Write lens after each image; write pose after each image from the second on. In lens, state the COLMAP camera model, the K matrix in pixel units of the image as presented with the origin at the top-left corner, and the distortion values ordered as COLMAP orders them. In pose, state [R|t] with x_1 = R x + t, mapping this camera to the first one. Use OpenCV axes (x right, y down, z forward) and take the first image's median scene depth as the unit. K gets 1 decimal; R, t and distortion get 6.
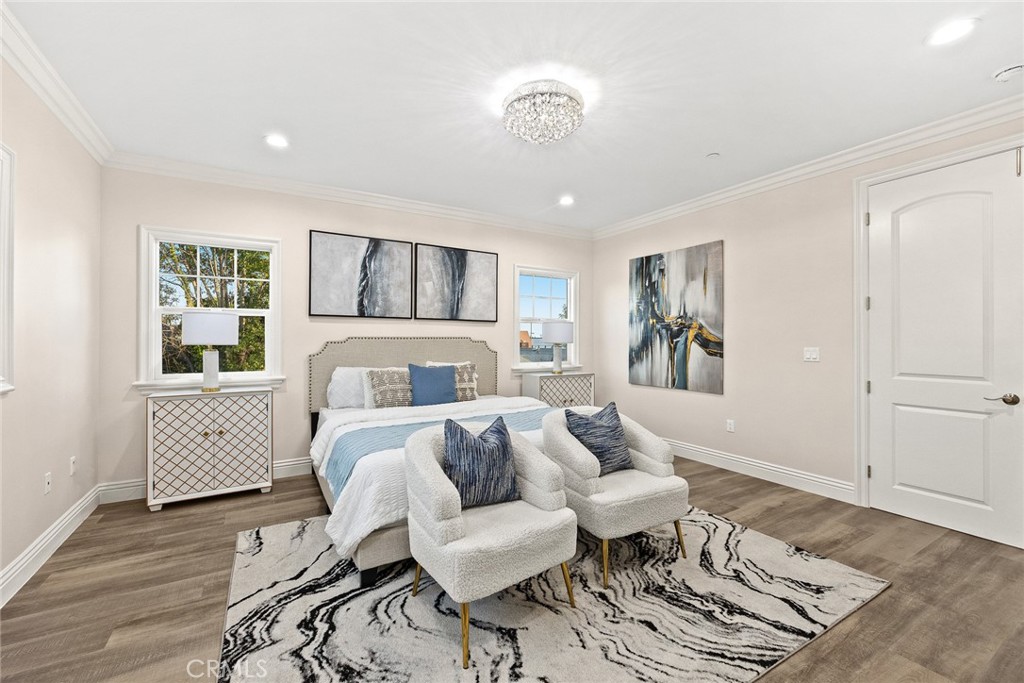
lens RADIAL K [[407.6, 0, 509.3], [0, 407.6, 355.1], [0, 0, 1]] dist [-0.022811, 0.008112]
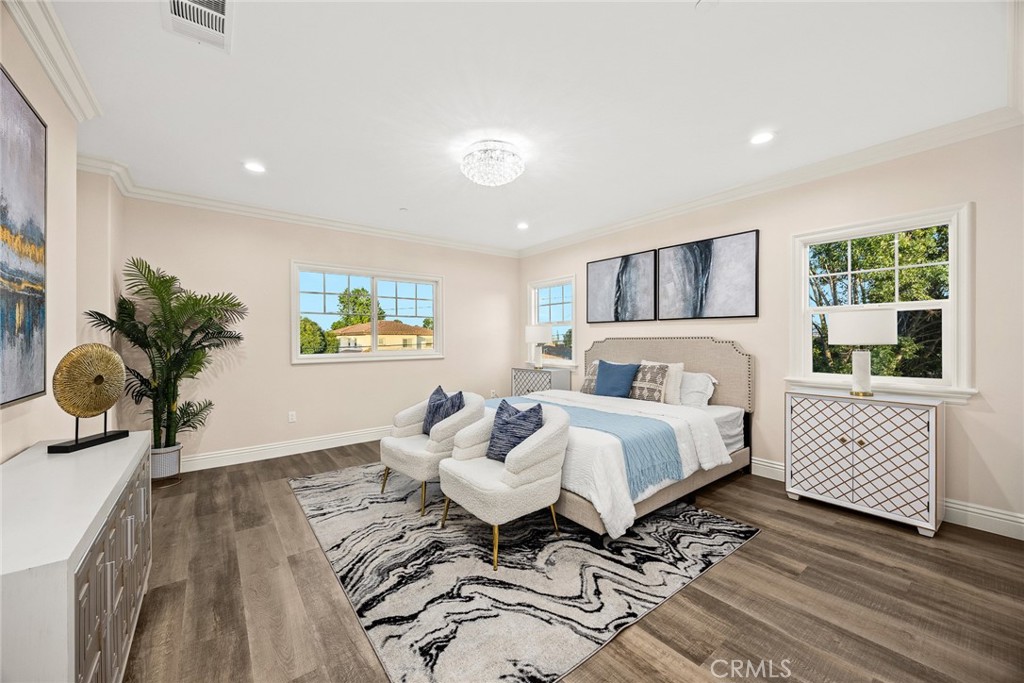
lens RADIAL K [[394.1, 0, 512.0], [0, 394.1, 341.5], [0, 0, 1]] dist [0.000565, 0.000065]
pose [[0.142499, -0.002390, -0.989792, 0.795935], [-0.040931, 0.999127, -0.008305, -0.010912], [0.988948, 0.041697, 0.142277, 0.527459]]
